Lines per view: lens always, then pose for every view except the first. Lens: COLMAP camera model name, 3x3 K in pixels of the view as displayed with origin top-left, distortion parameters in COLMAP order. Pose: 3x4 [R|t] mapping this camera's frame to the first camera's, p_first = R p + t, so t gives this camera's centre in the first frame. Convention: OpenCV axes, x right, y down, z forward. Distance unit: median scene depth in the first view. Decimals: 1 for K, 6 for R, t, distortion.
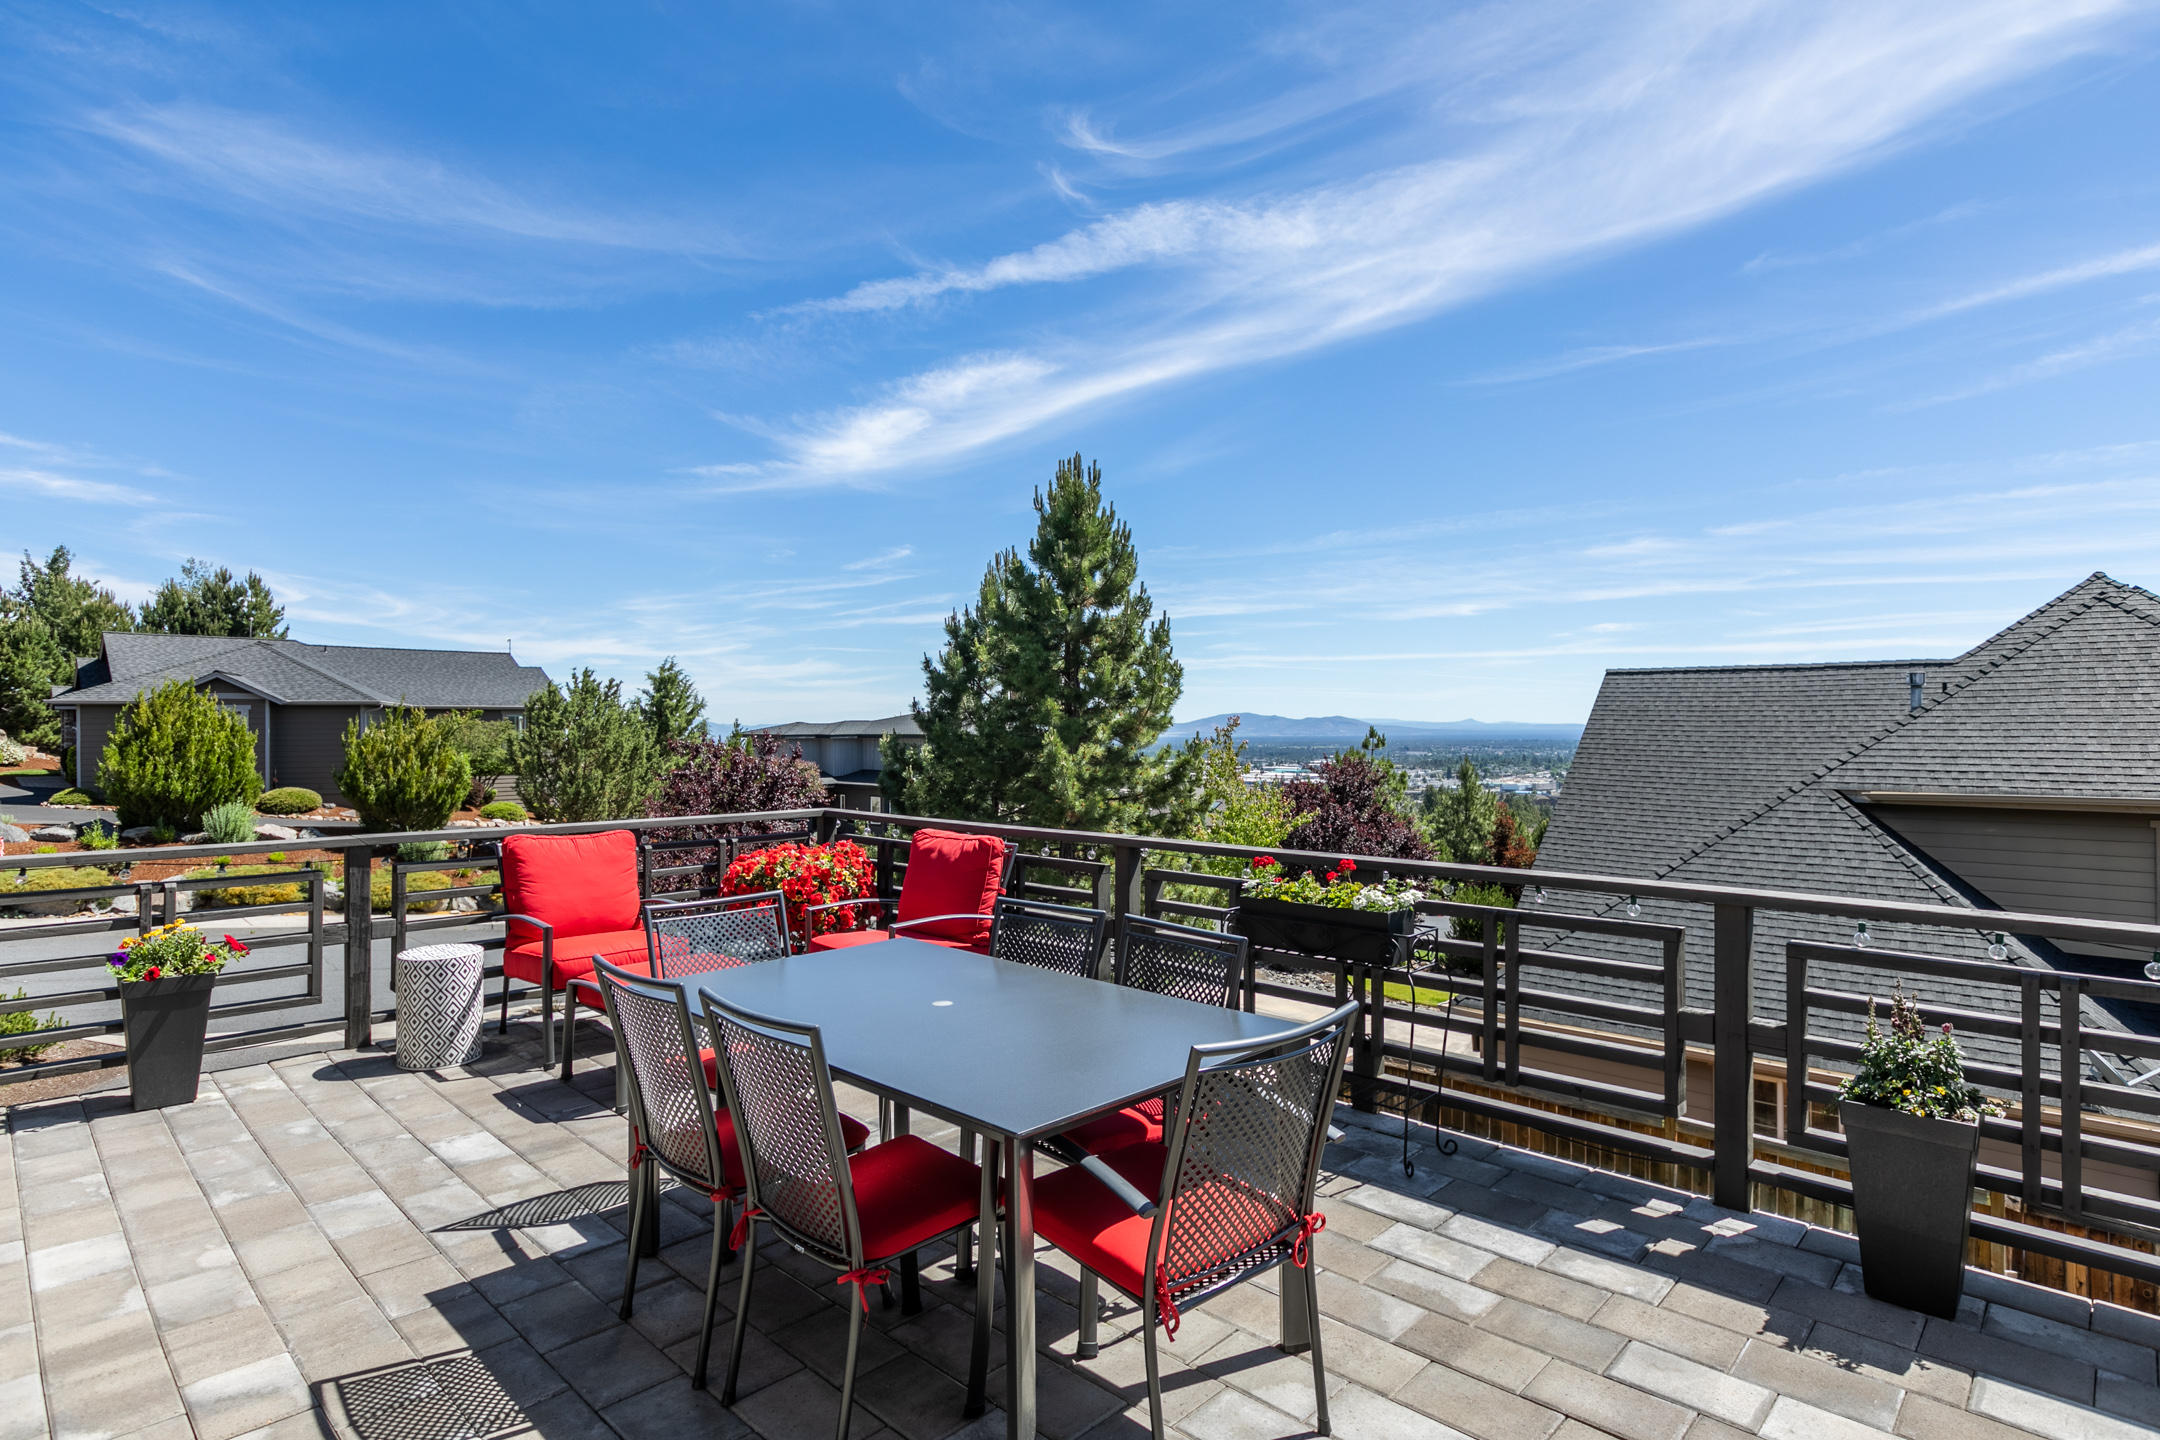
lens RADIAL K [[1093.9, 0, 1079.9], [0, 1093.9, 656.5], [0, 0, 1]] dist [-0.000777, 0.000092]
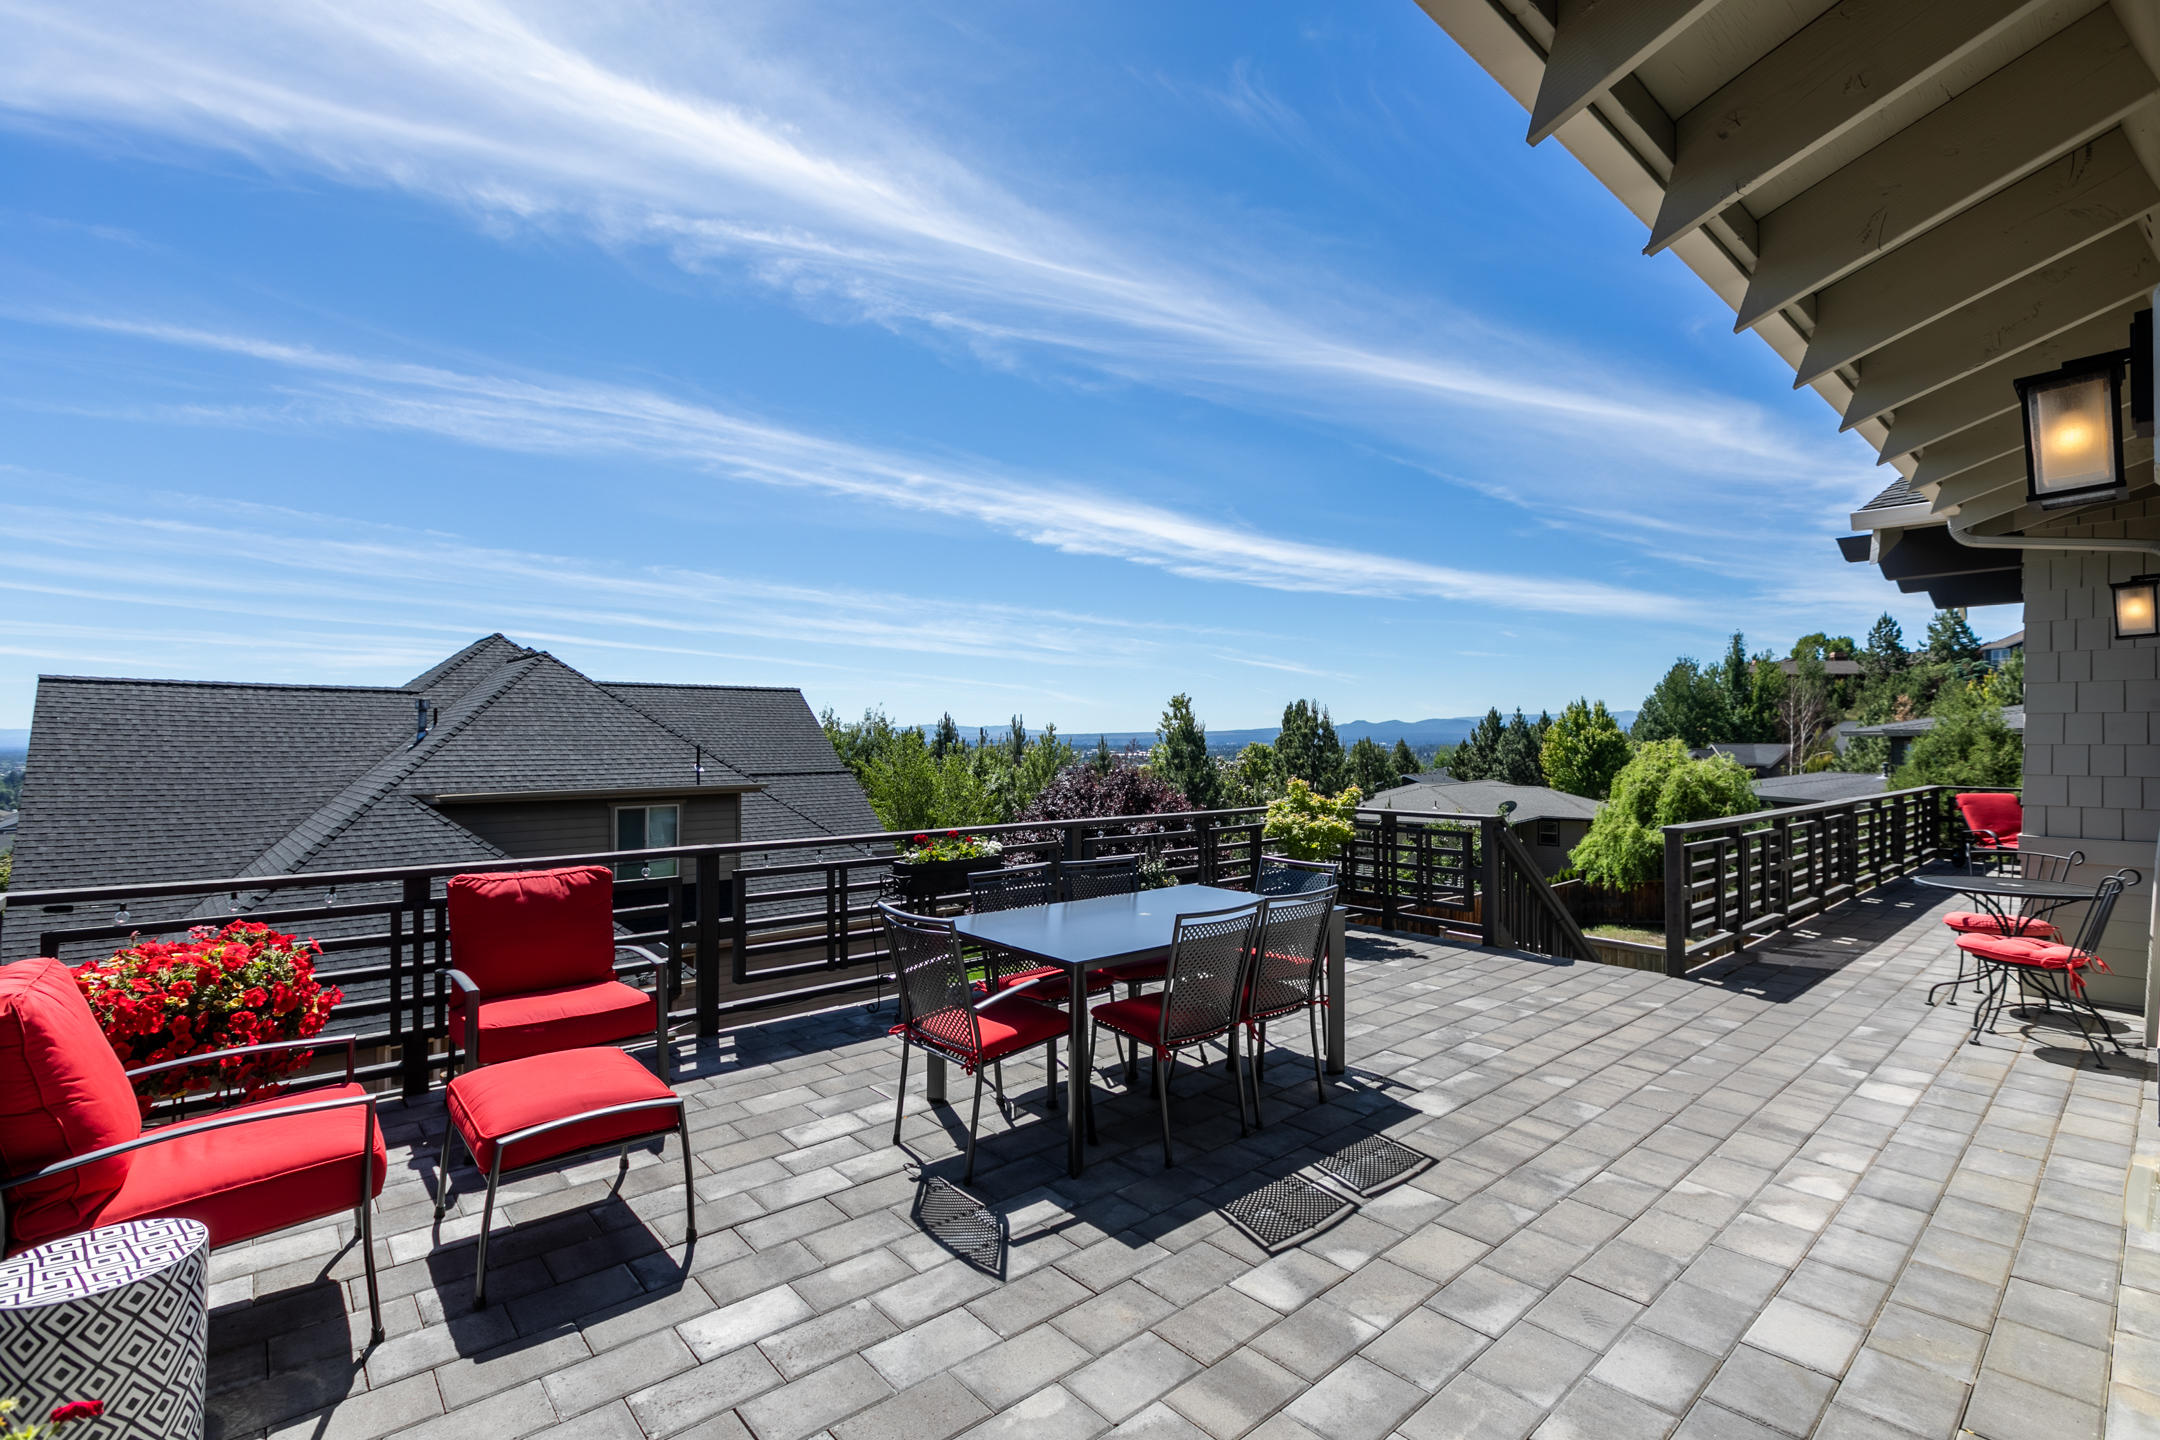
lens RADIAL K [[954.7, 0, 1080.1], [0, 954.7, 743.3], [0, 0, 1]] dist [0.000899, 0.000163]
pose [[0.084023, -0.000758, 0.996464, -1.362125], [-0.066070, 0.997795, 0.006330, 0.045979], [-0.994271, -0.066368, 0.083788, 0.859809]]
